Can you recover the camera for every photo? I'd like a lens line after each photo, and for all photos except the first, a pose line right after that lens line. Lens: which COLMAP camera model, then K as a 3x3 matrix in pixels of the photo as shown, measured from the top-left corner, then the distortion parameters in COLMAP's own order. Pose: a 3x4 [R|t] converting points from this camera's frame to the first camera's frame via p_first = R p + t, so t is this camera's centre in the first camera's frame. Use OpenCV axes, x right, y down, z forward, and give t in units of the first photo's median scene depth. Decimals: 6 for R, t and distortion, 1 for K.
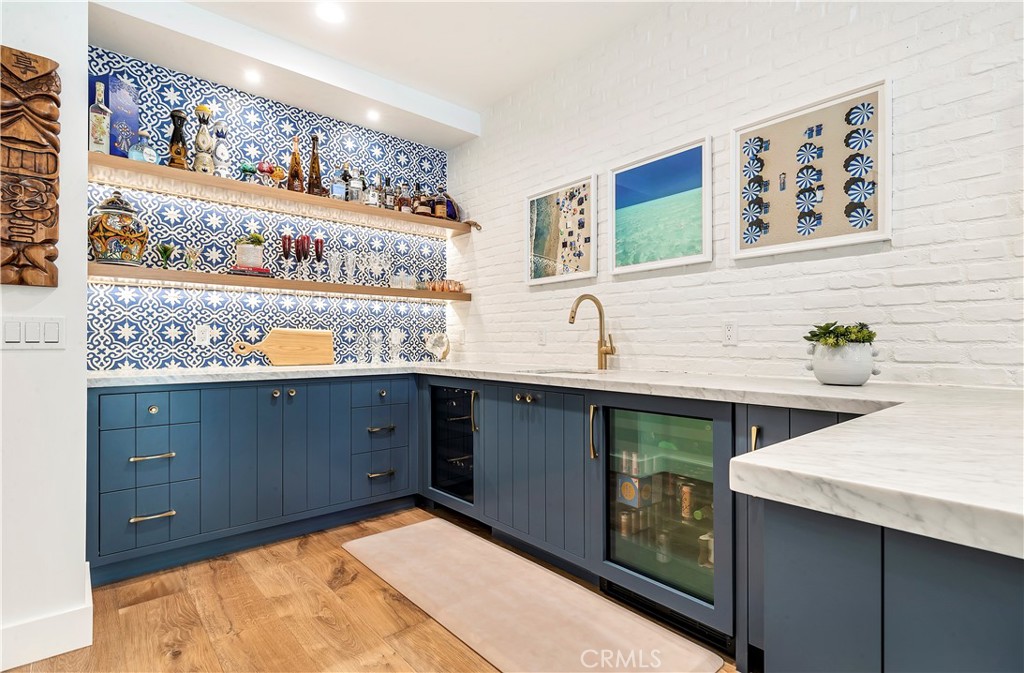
lens RADIAL K [[483.8, 0, 512.0], [0, 483.8, 336.5], [0, 0, 1]] dist [0.001371, 0.000540]
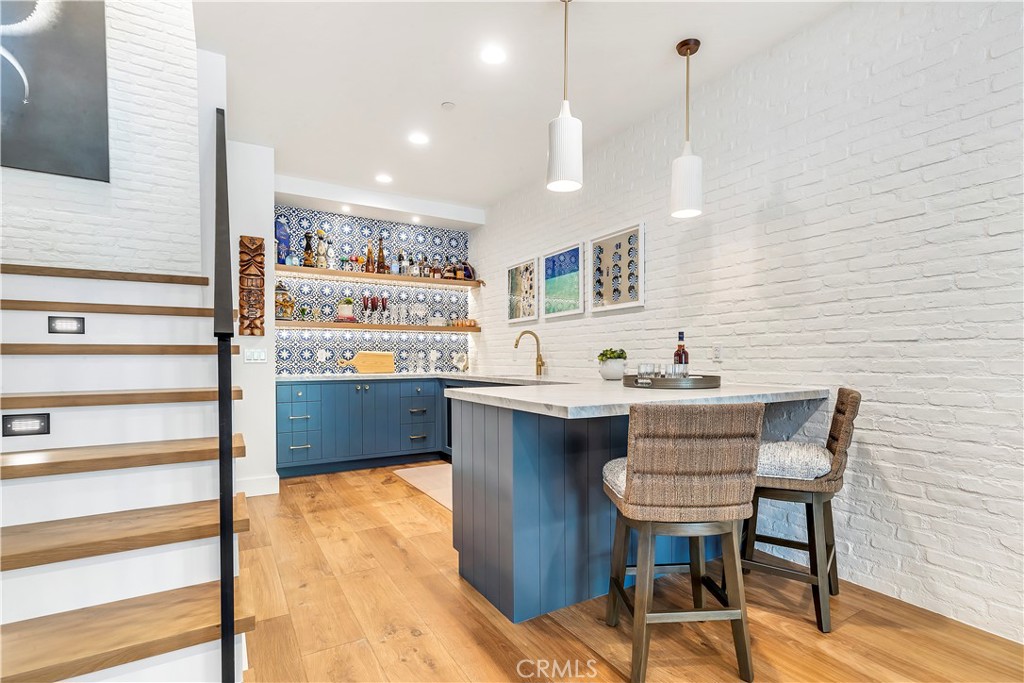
lens RADIAL K [[478.6, 0, 514.8], [0, 478.6, 358.5], [0, 0, 1]] dist [0.000986, 0.000041]
pose [[0.983357, -0.003146, -0.181658, 0.387242], [0.005174, 0.999929, 0.010688, -0.007272], [0.181612, -0.011450, 0.983304, -0.614204]]
